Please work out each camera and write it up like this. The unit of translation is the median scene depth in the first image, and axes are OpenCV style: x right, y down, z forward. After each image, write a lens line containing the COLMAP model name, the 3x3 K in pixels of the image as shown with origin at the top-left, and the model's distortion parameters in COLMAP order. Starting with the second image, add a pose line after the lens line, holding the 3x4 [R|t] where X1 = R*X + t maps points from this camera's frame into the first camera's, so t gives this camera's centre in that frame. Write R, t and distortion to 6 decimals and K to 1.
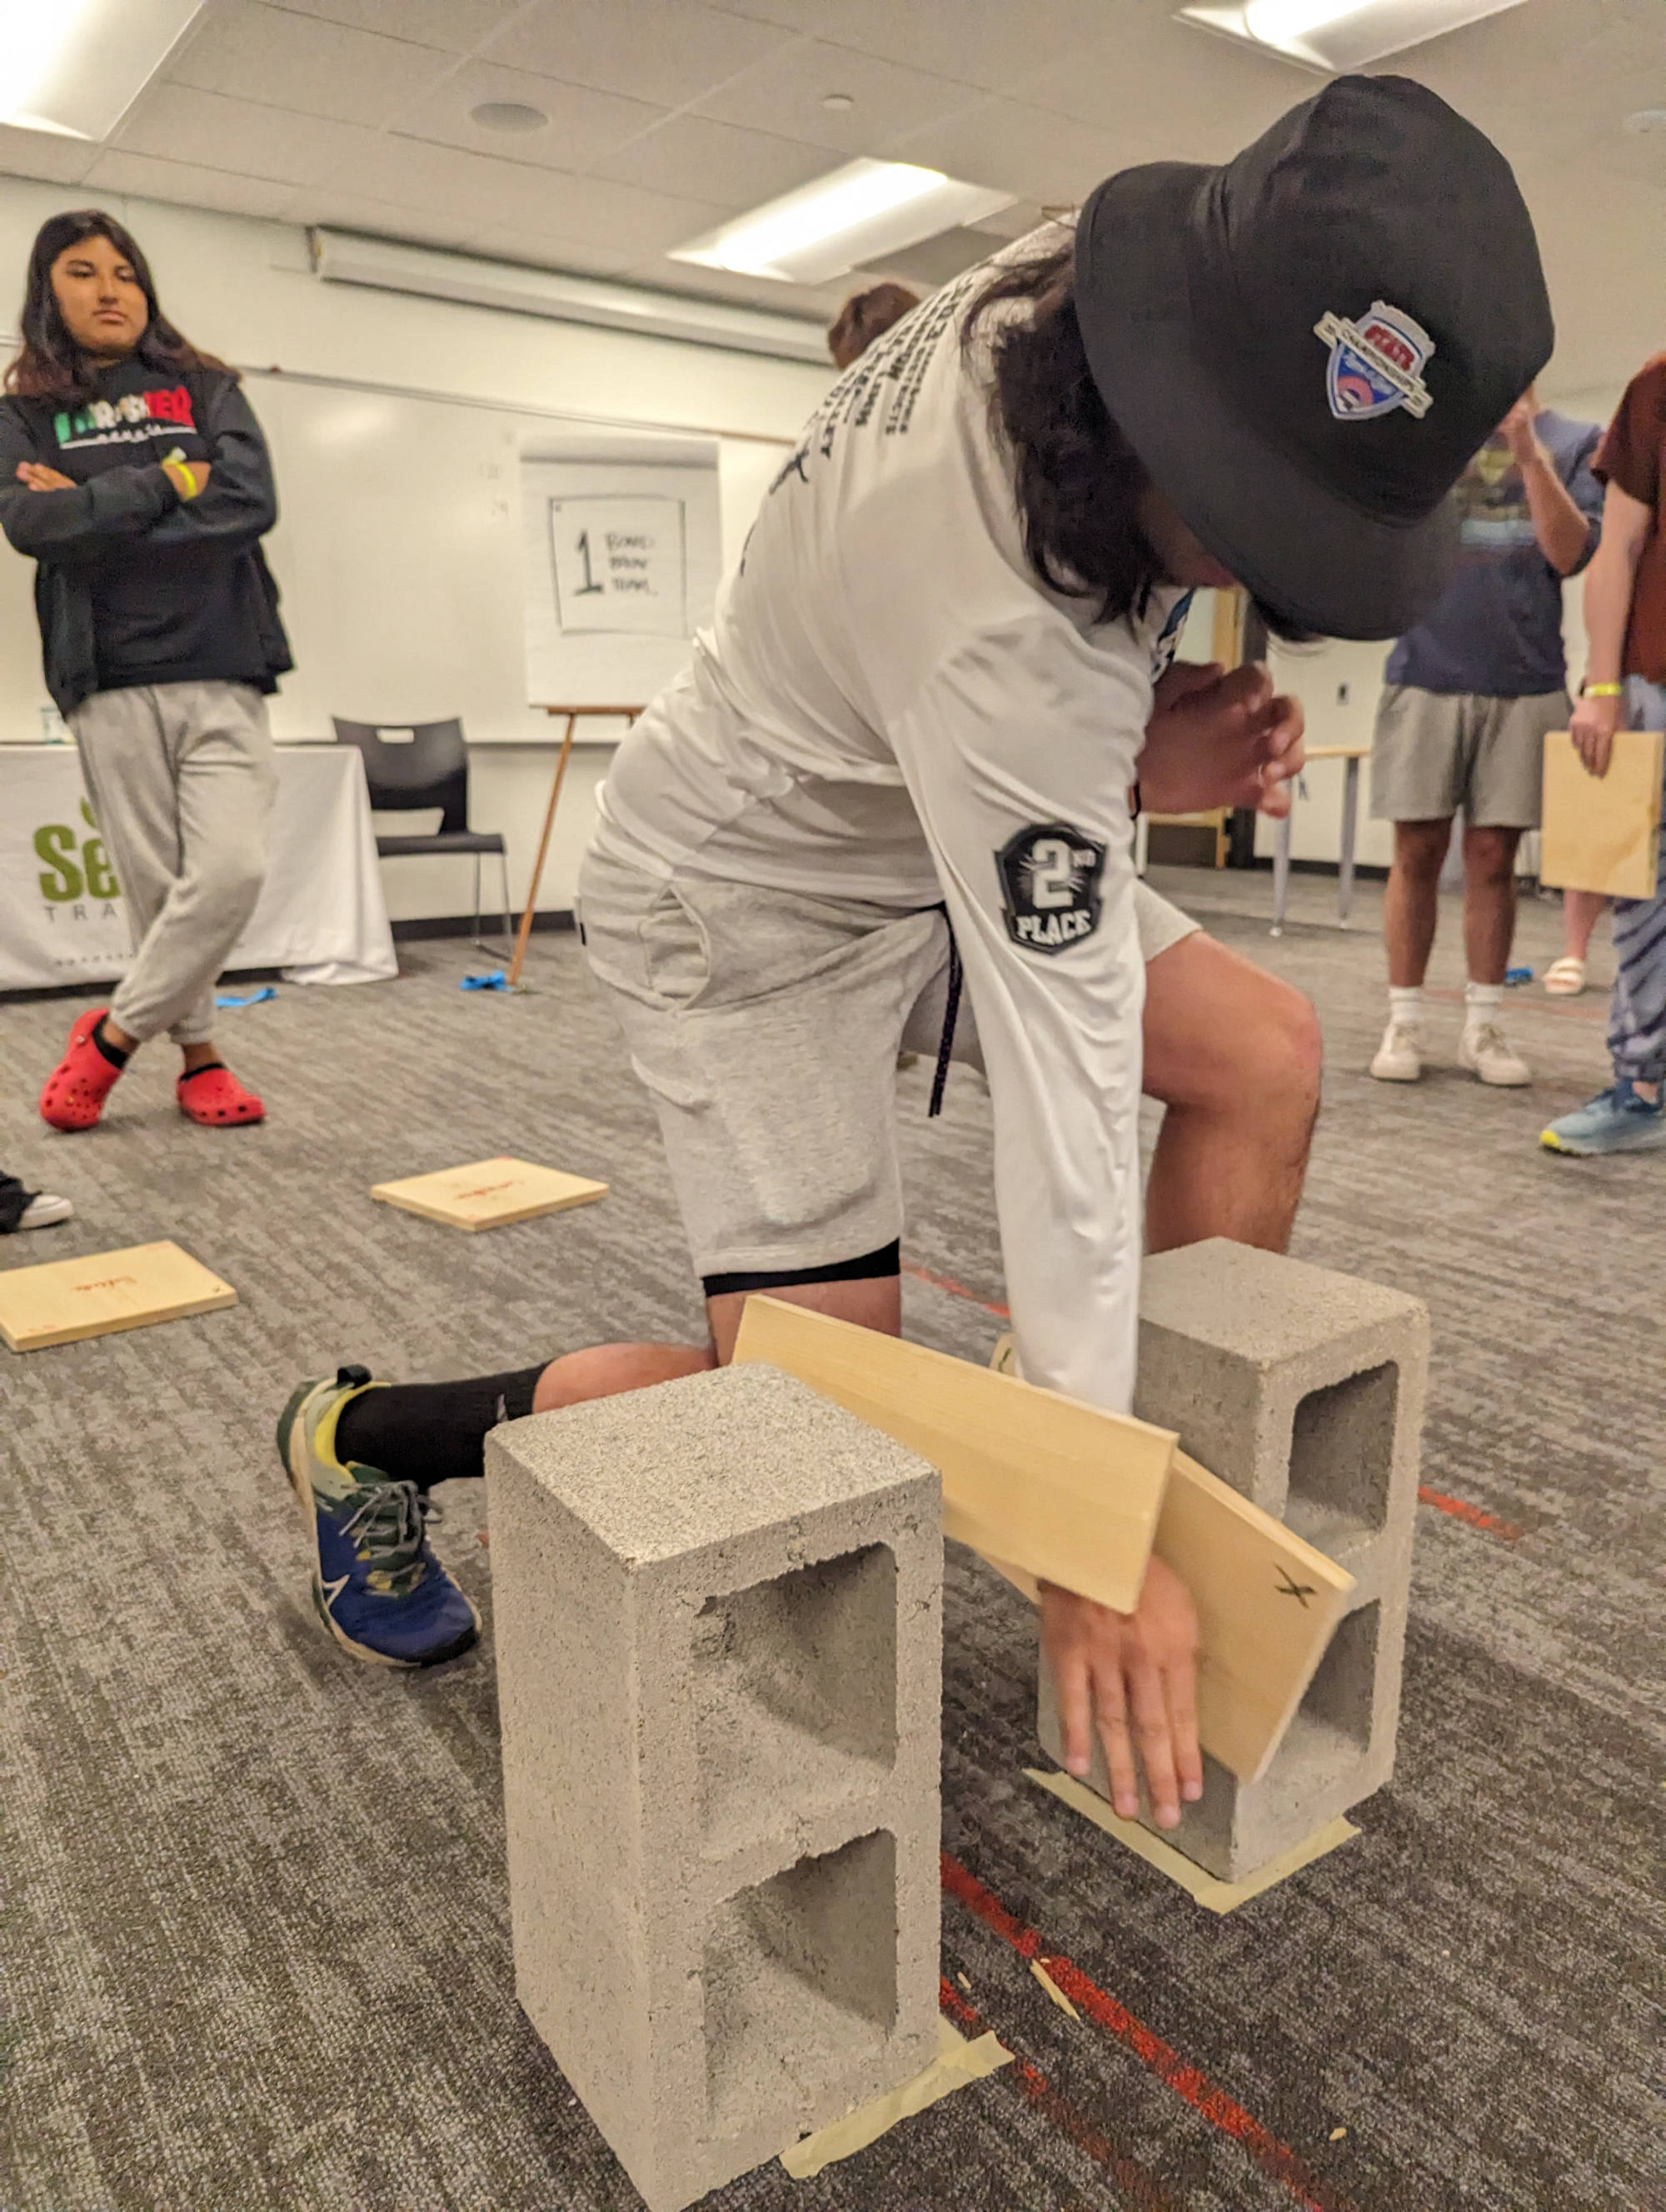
lens RADIAL K [[1566.7, 0, 834.1], [0, 1566.7, 1126.5], [0, 0, 1]] dist [0.049860, -0.058406]
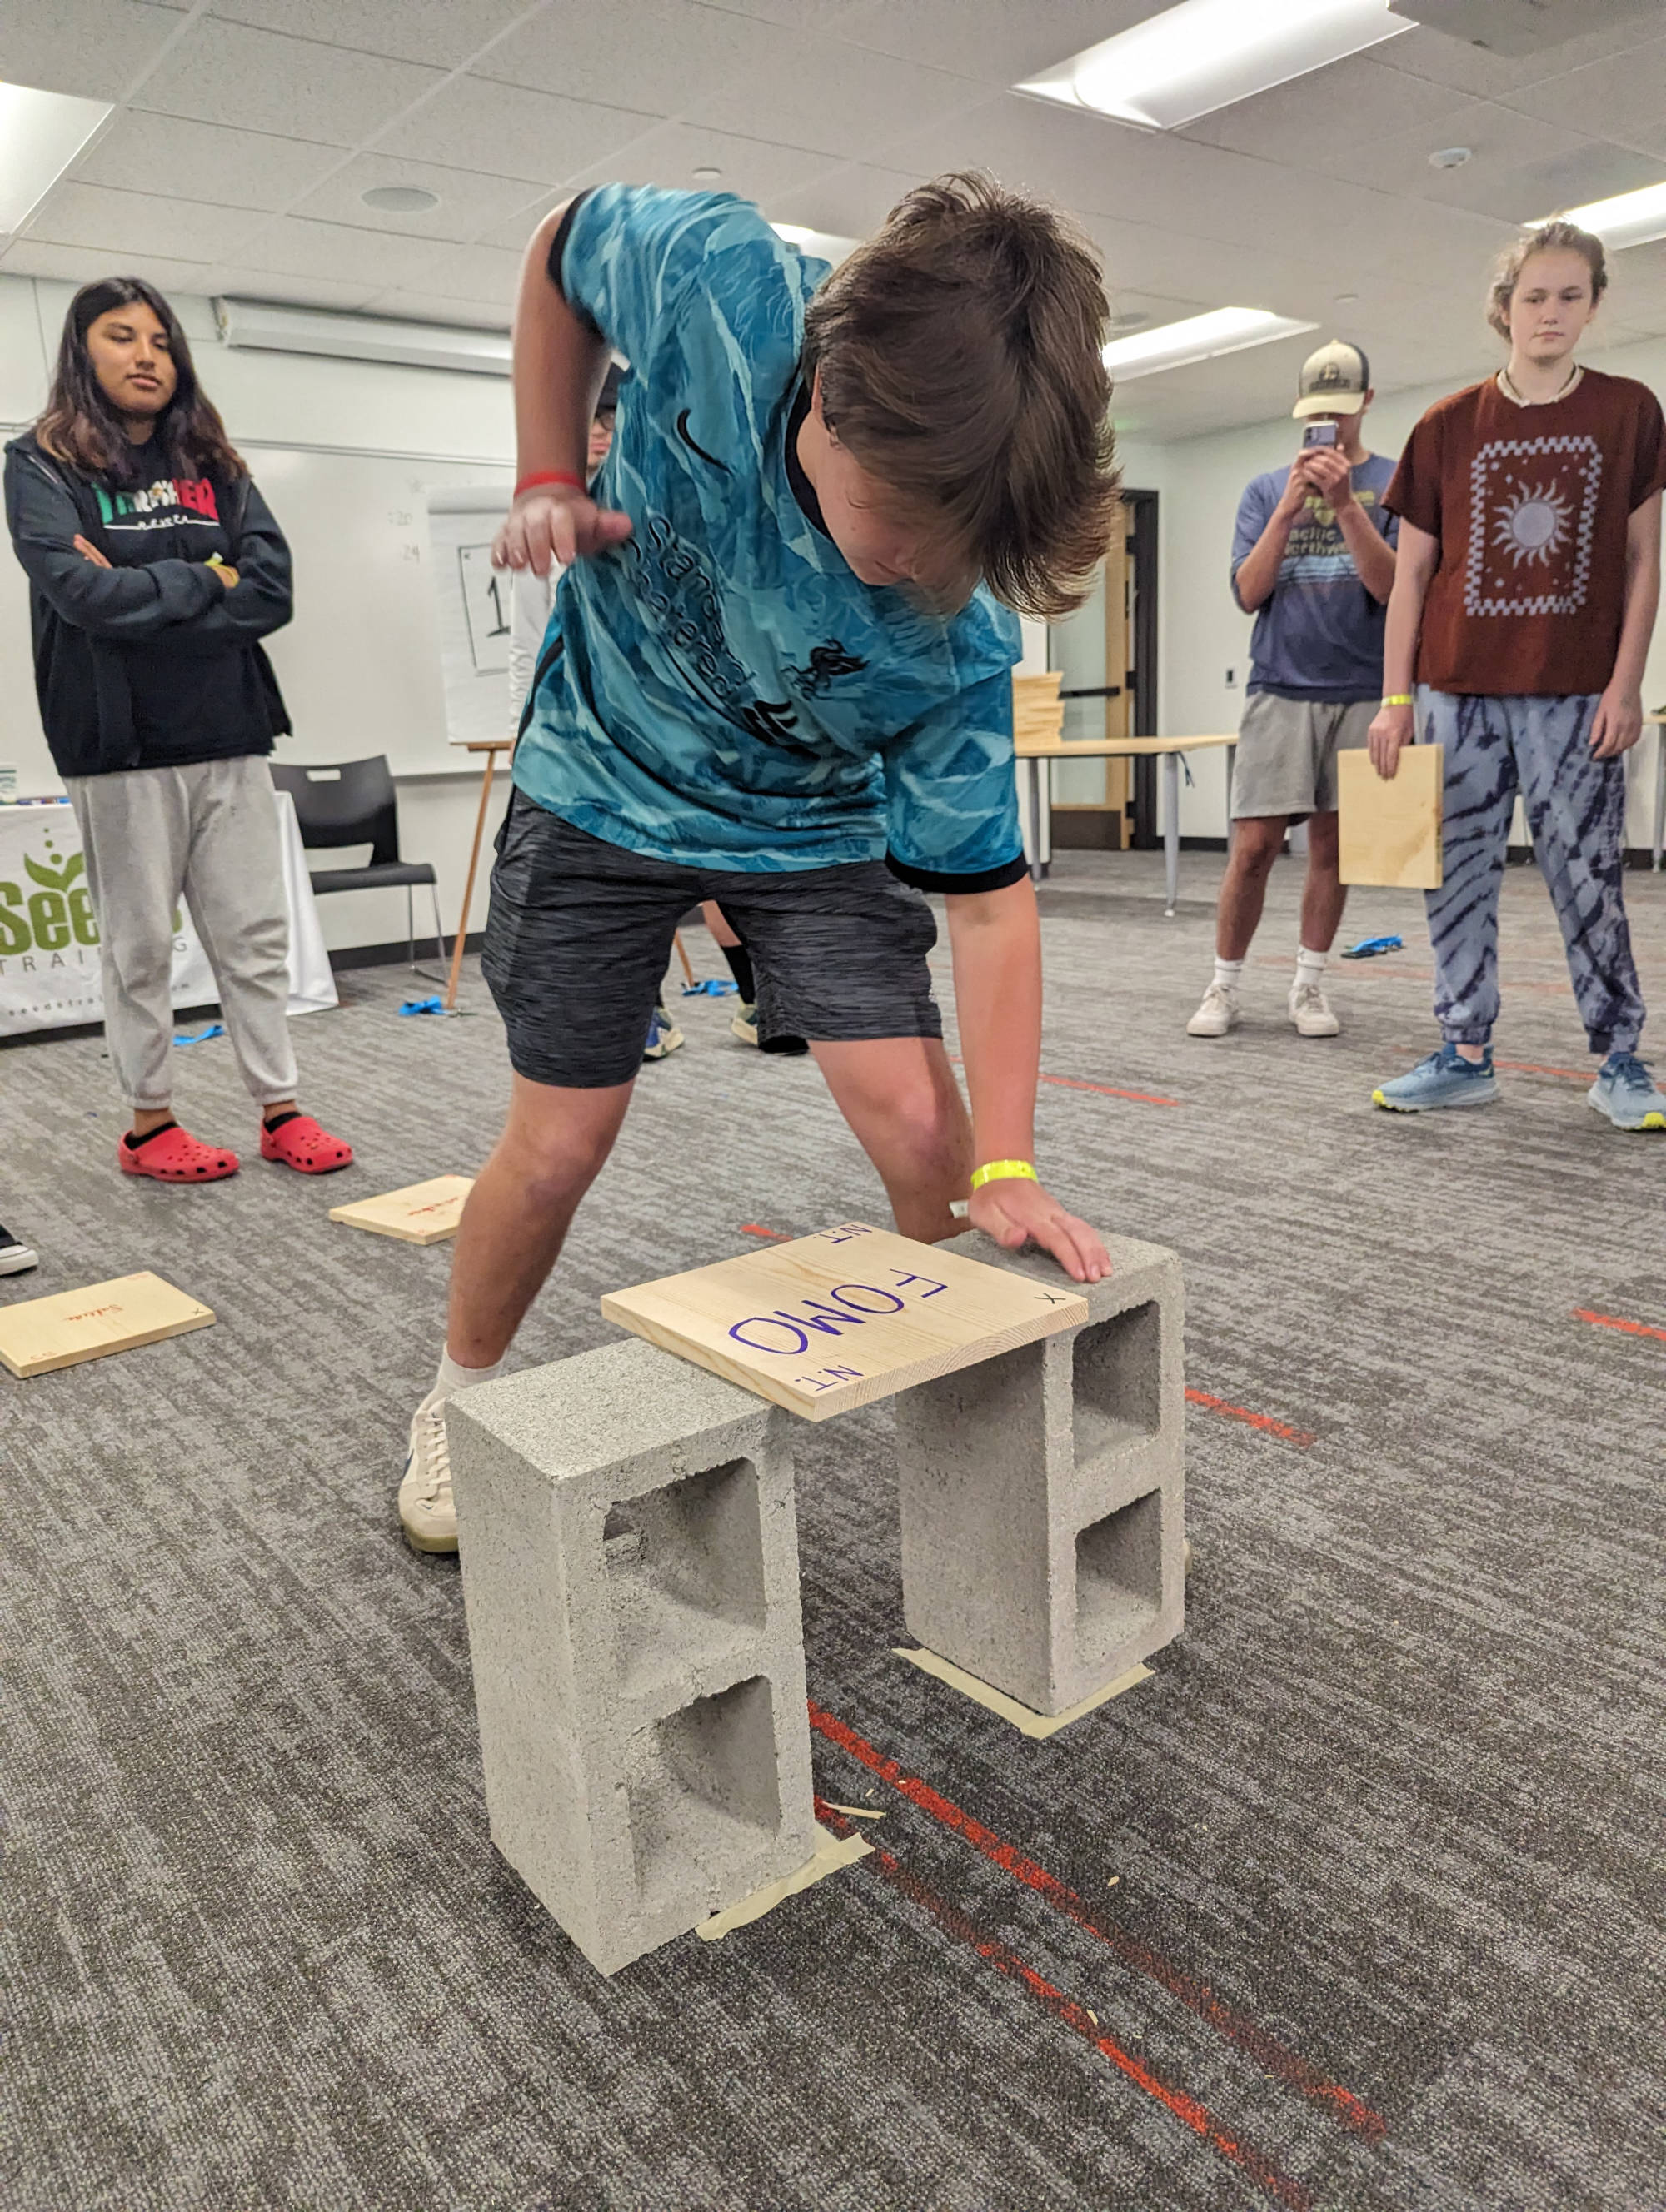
lens RADIAL K [[1555.6, 0, 843.0], [0, 1555.6, 1093.5], [0, 0, 1]] dist [0.048818, -0.050232]
pose [[0.997394, -0.060198, 0.039769, 0.052816], [0.060690, 0.998093, -0.011294, -0.017832], [-0.039014, 0.013678, 0.999145, -0.221121]]
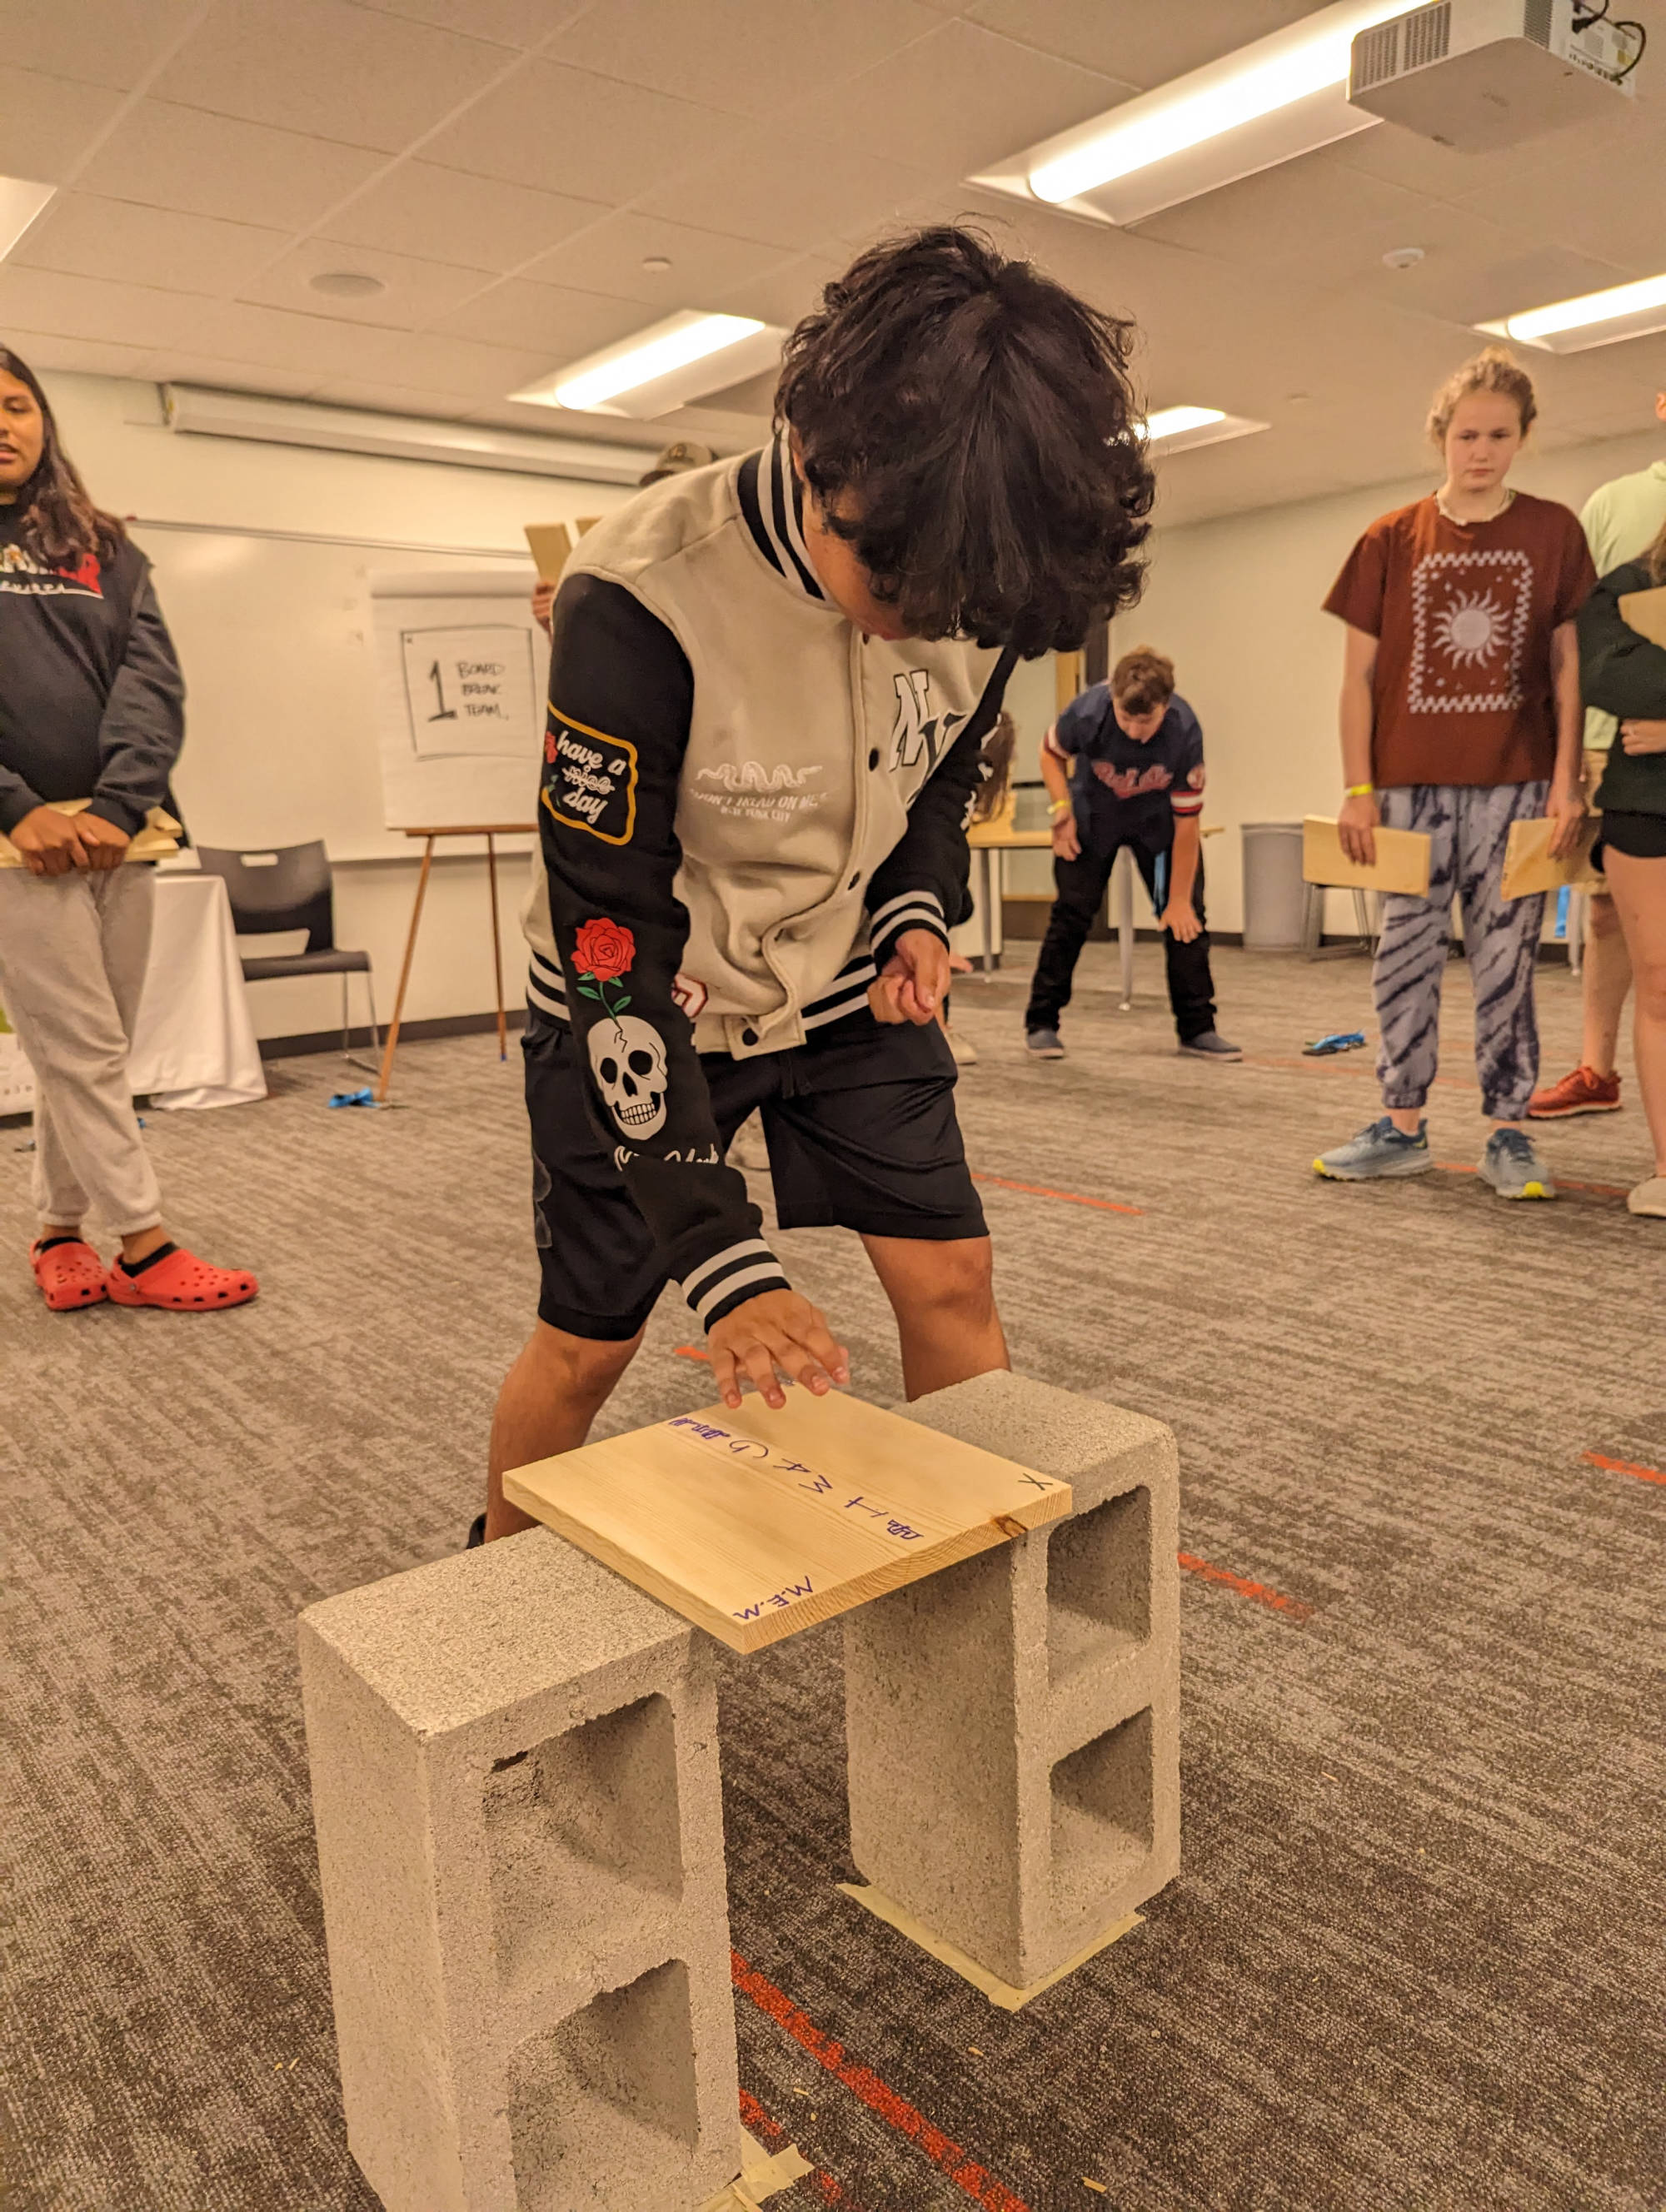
lens RADIAL K [[1557.8, 0, 811.7], [0, 1557.8, 1101.3], [0, 0, 1]] dist [0.025126, -0.037858]
pose [[0.997150, -0.051595, 0.055040, 0.065676], [0.054900, 0.996667, -0.060336, -0.051794], [-0.051744, 0.063186, 0.996659, -0.077578]]
